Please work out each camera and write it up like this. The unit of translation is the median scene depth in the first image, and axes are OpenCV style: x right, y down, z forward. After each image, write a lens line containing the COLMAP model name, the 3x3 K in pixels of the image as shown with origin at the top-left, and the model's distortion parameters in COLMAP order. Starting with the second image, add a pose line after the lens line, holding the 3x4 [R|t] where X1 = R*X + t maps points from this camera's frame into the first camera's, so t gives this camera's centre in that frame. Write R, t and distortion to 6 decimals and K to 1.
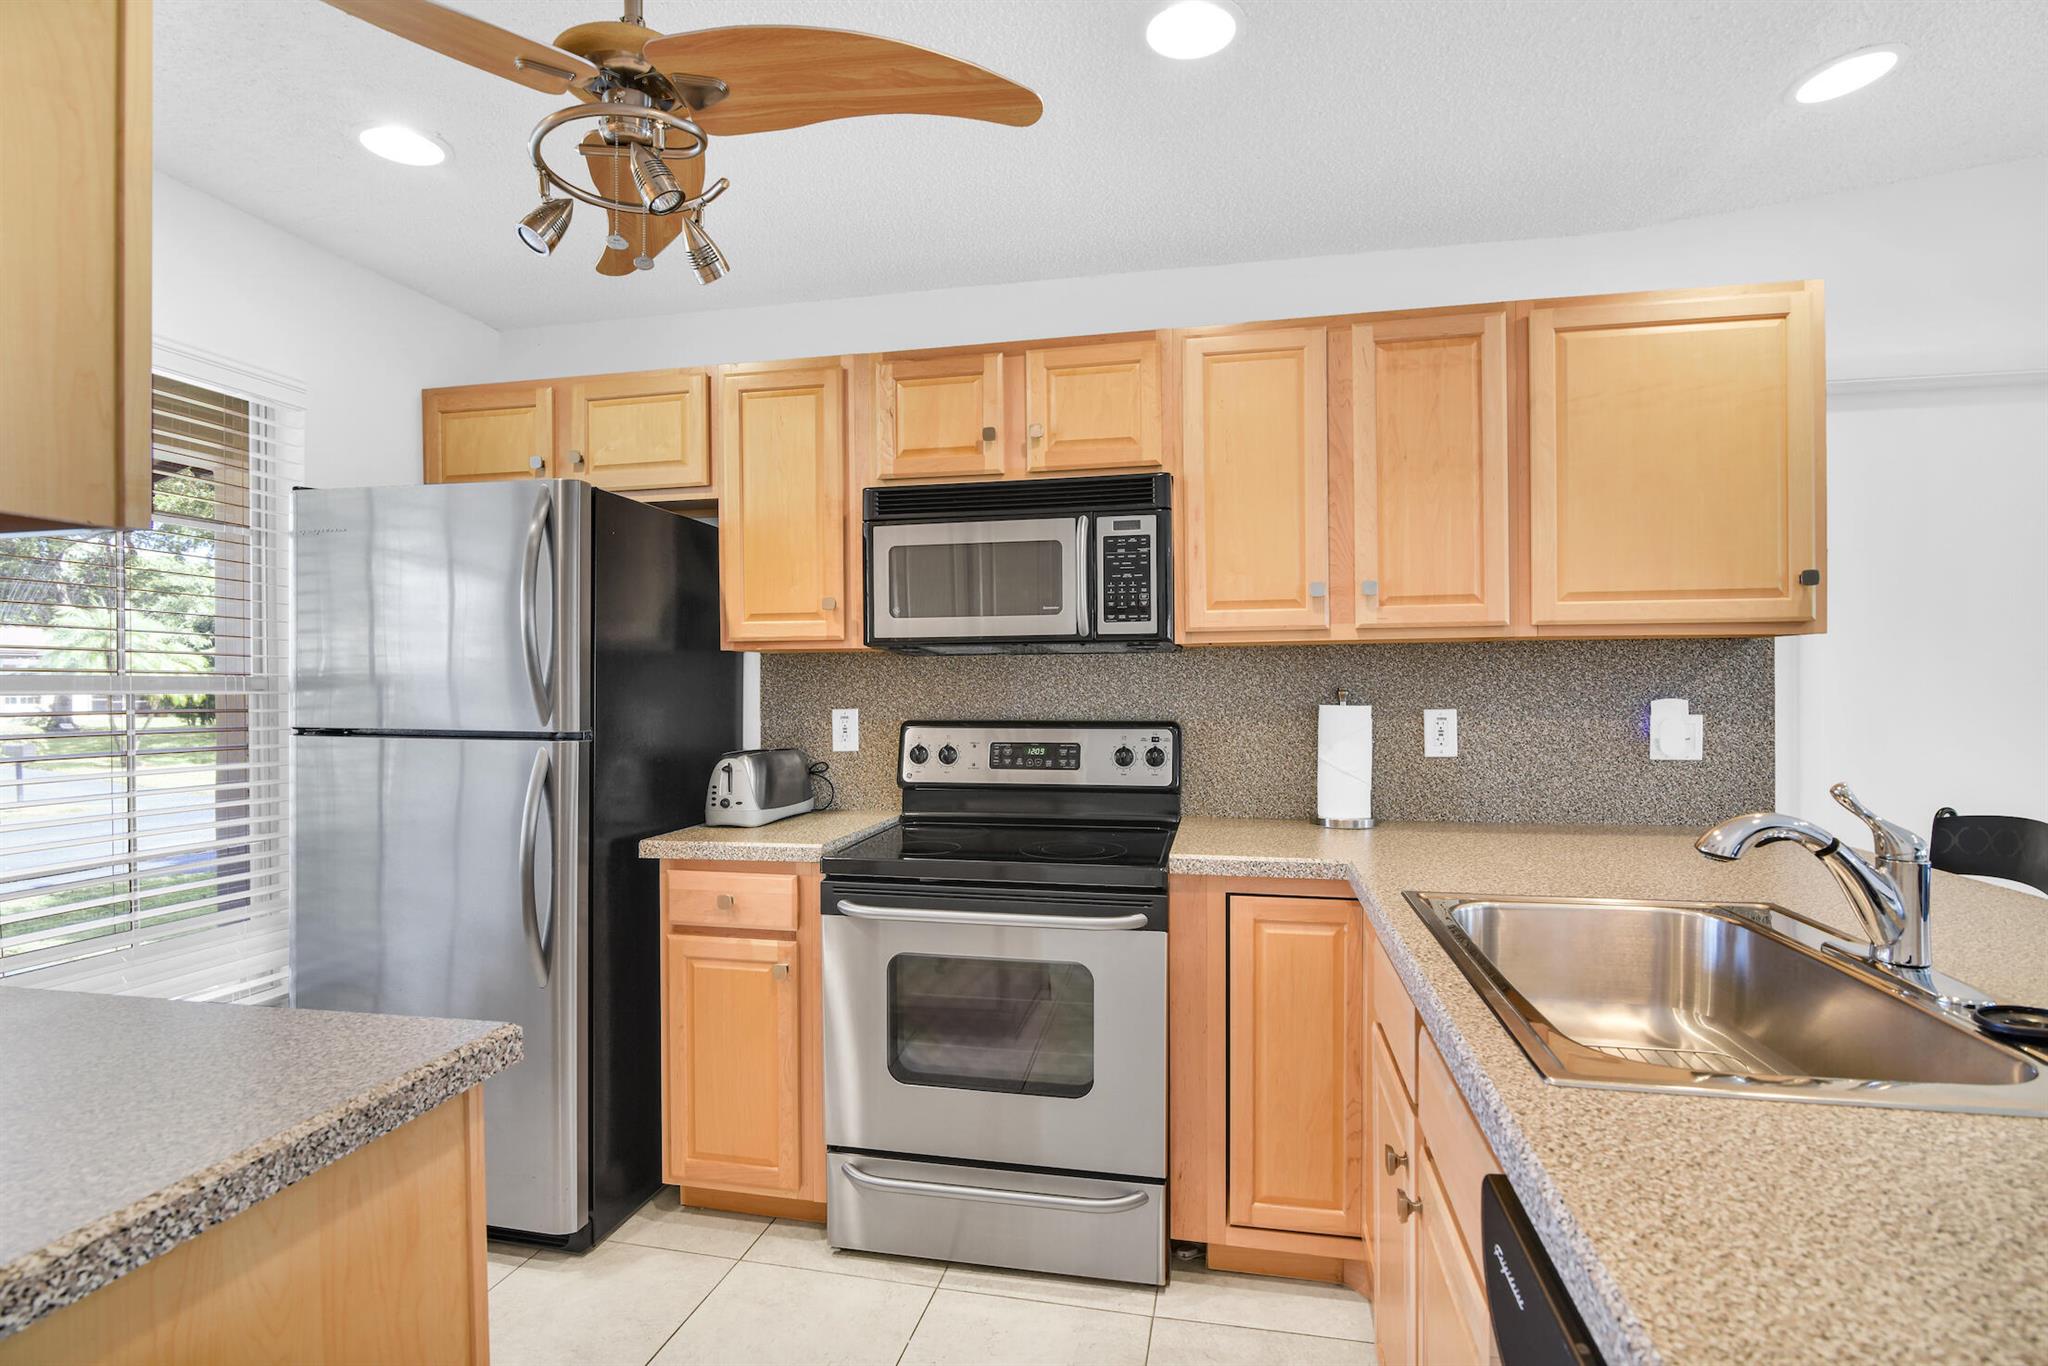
lens RADIAL K [[1002.2, 0, 1040.3], [0, 1002.2, 686.9], [0, 0, 1]] dist [-0.014080, -0.000201]
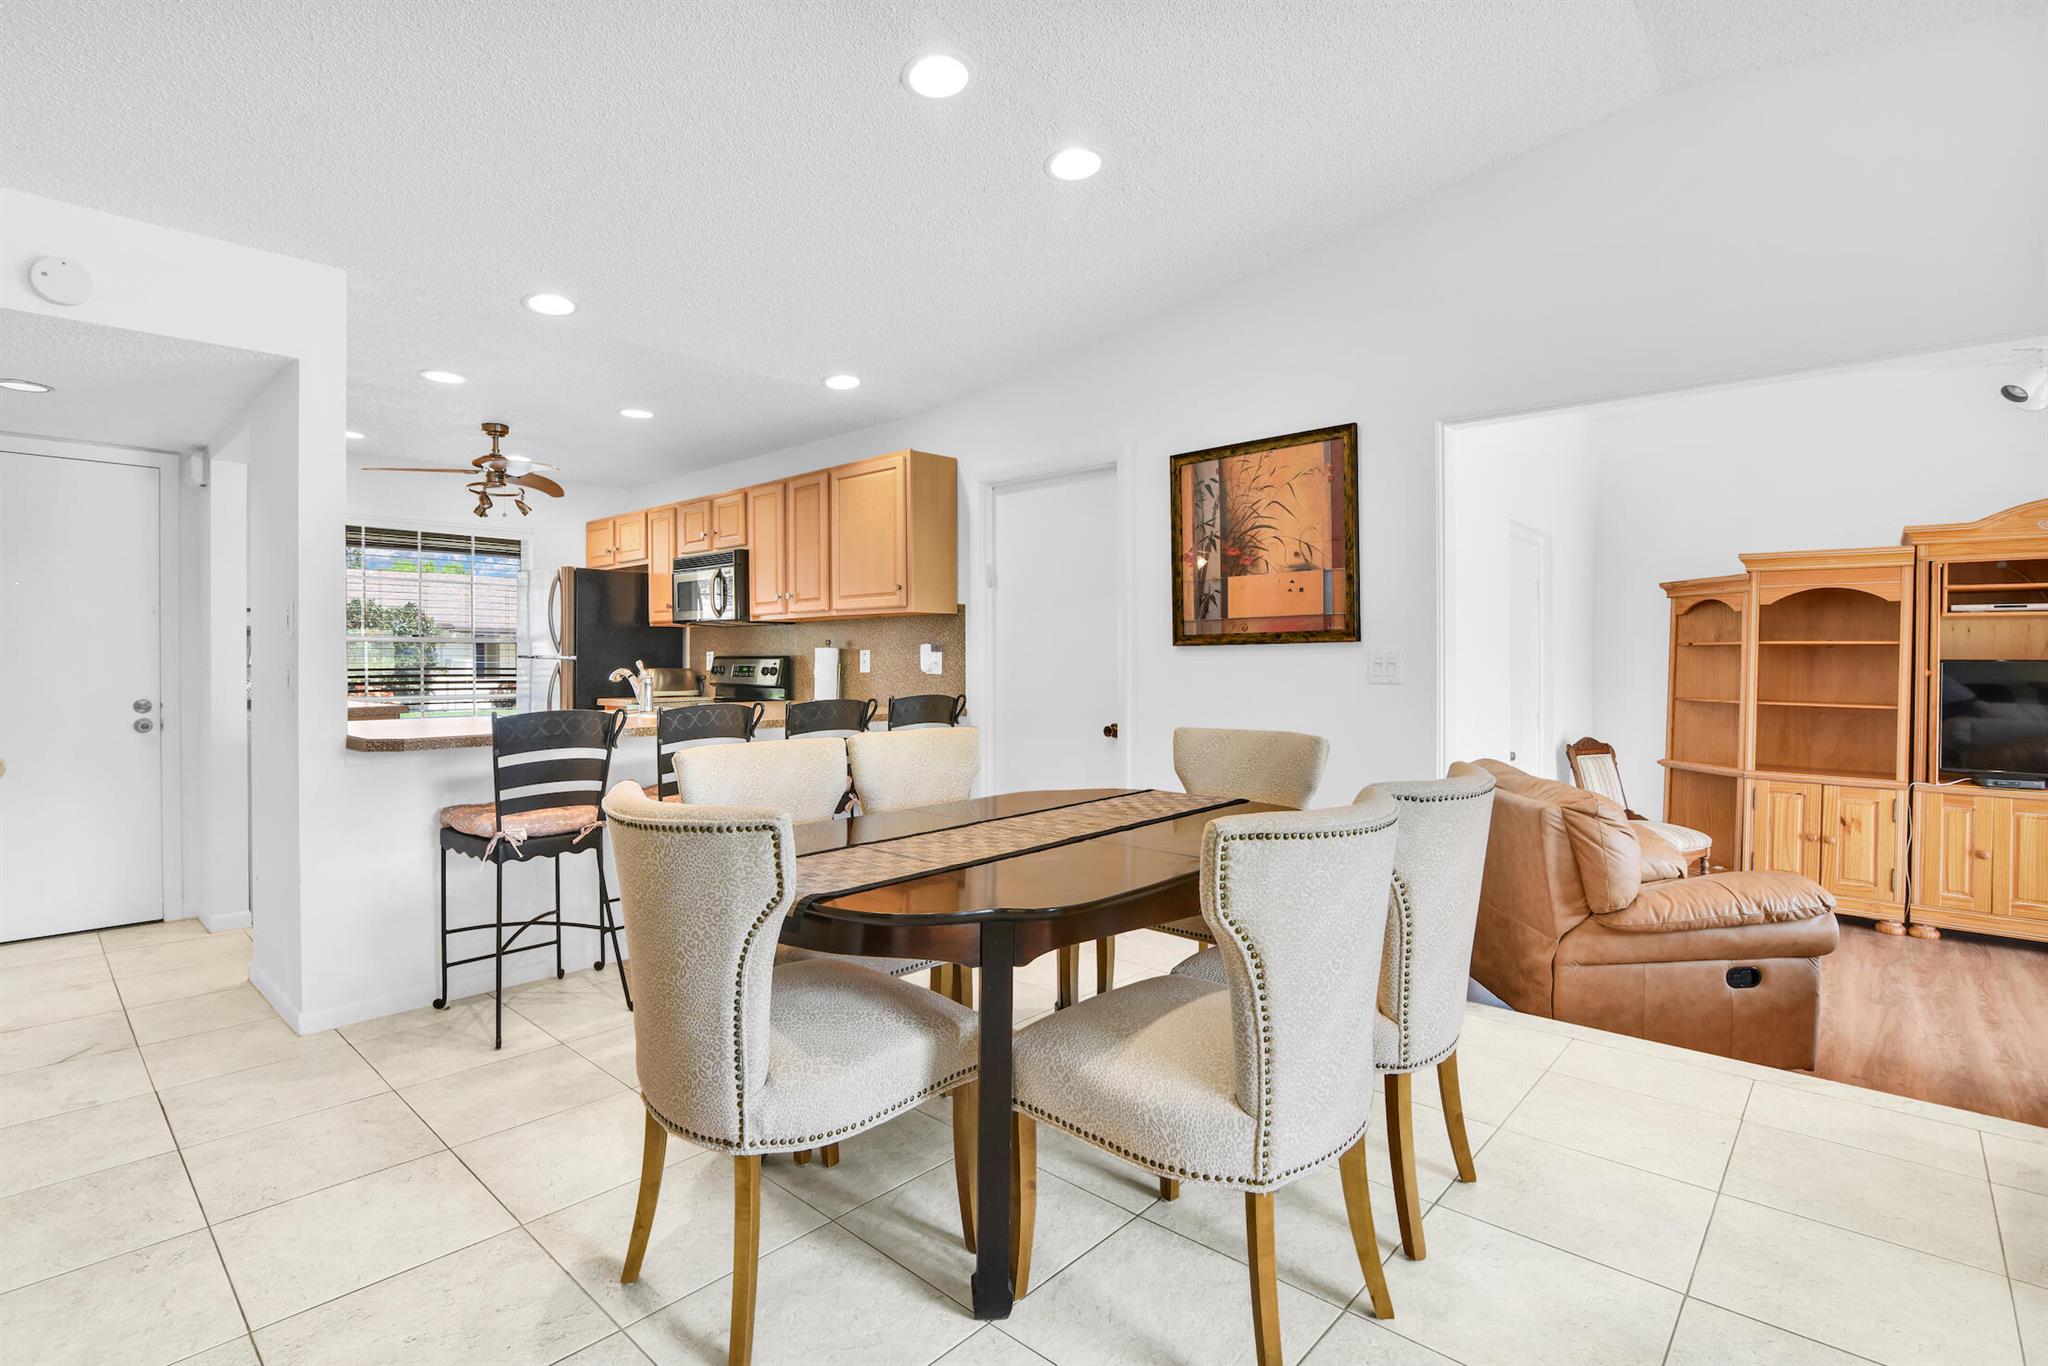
lens RADIAL K [[948.0, 0, 985.5], [0, 948.0, 661.3], [0, 0, 1]] dist [-0.004789, -0.000518]
pose [[0.852896, 0.007611, -0.522026, 1.747013], [-0.005927, 0.999970, 0.004896, 0.037593], [0.522048, -0.001082, 0.852916, -0.596762]]
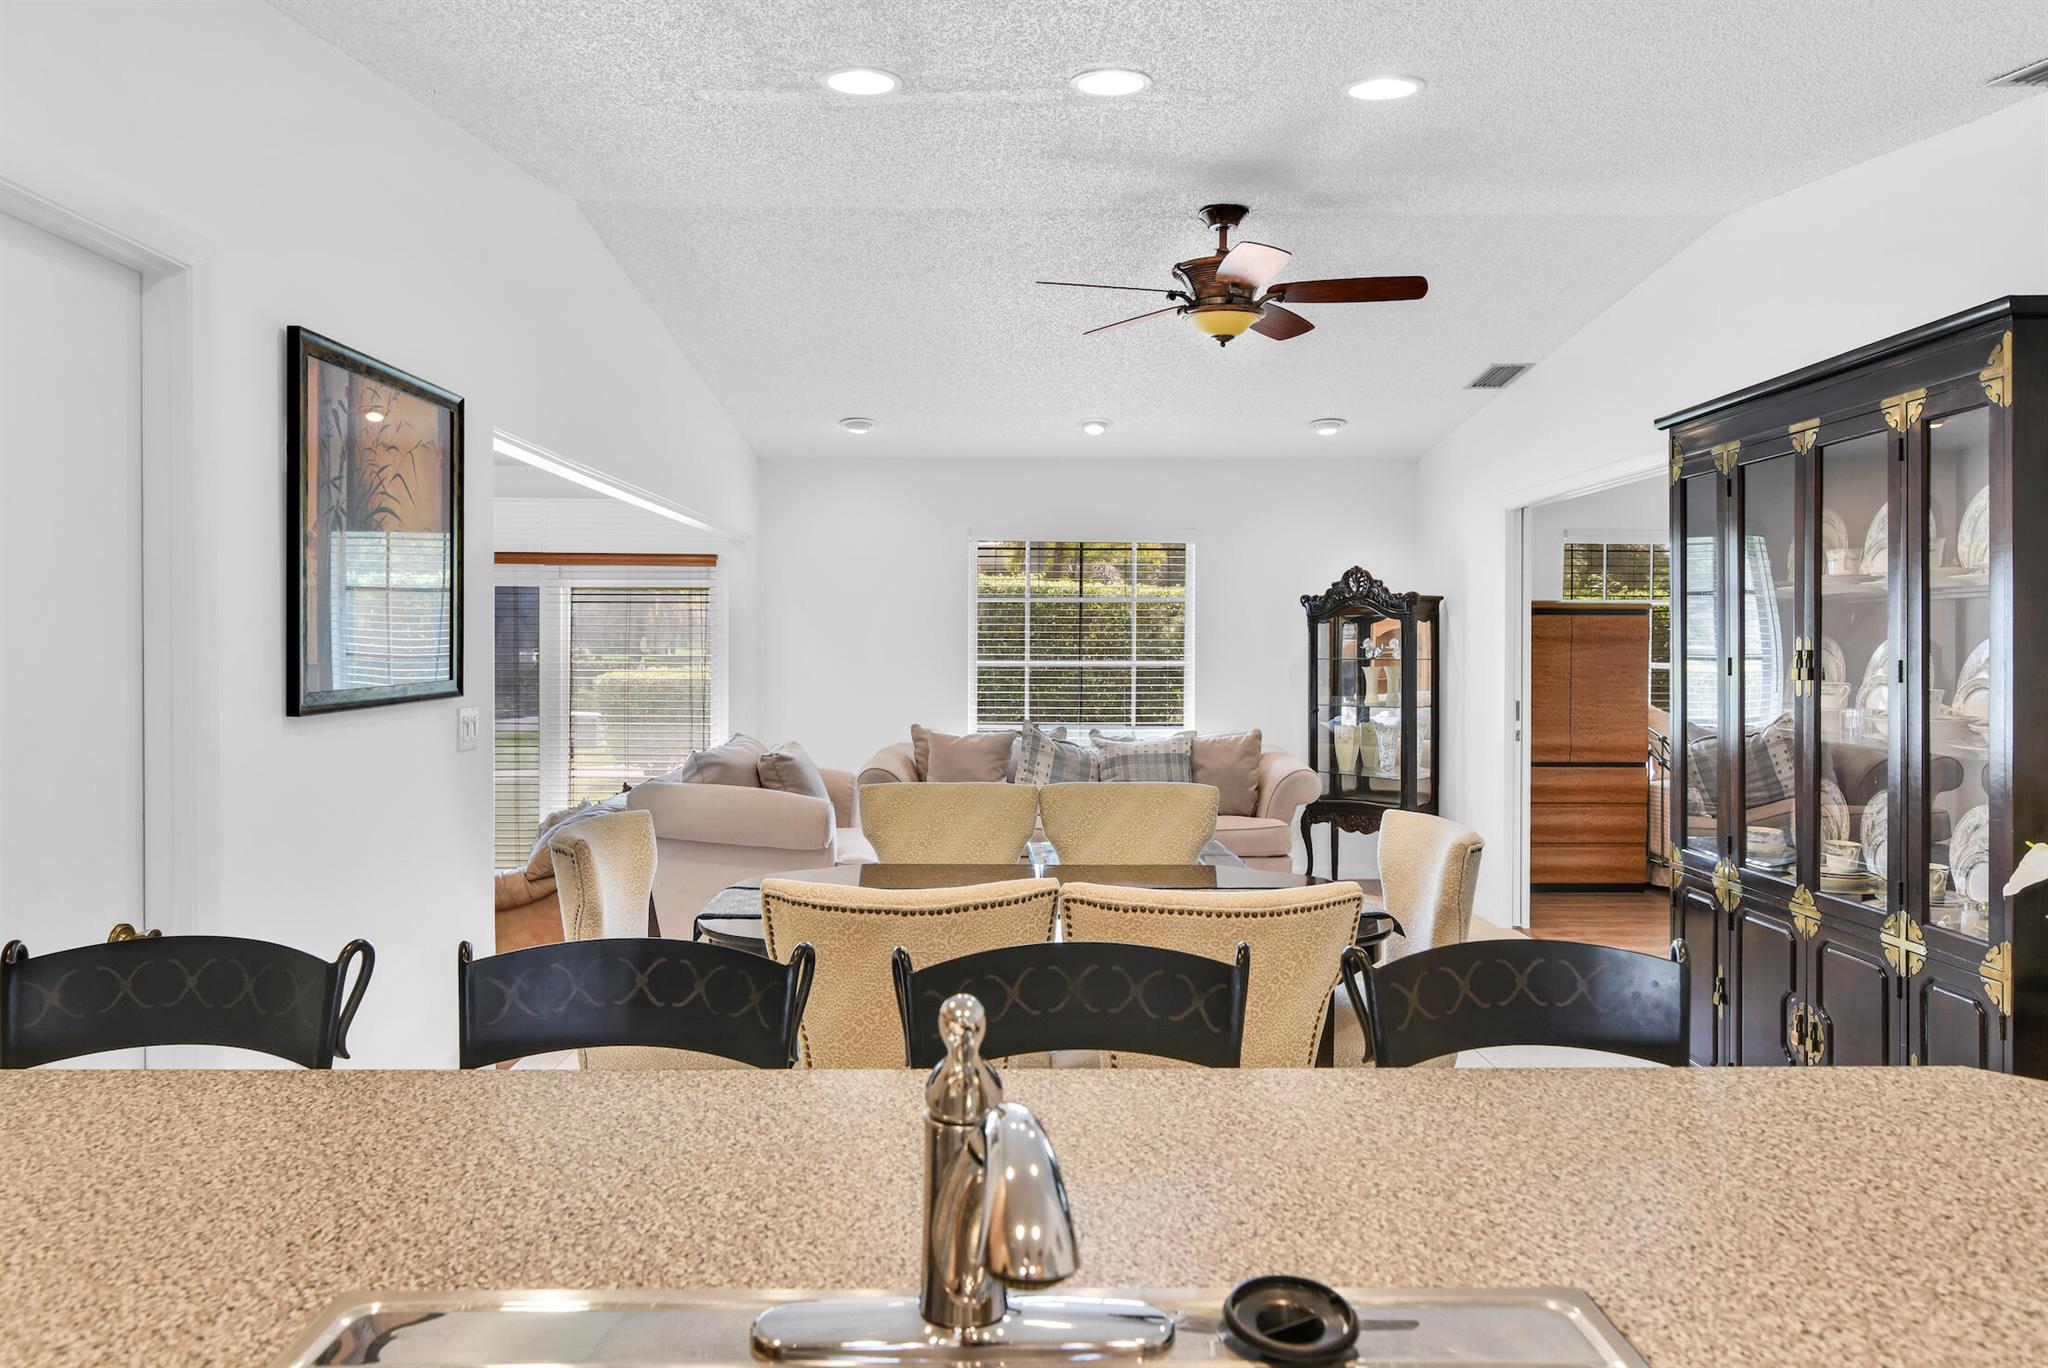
lens RADIAL K [[1282.9, 0, 998.2], [0, 1282.9, 659.8], [0, 0, 1]] dist [0.002134, 0.001507]
pose [[-0.213287, -0.006529, 0.976968, 0.098988], [-0.000976, 0.999979, 0.006470, -0.033951], [-0.976989, 0.000427, -0.213288, 0.545552]]
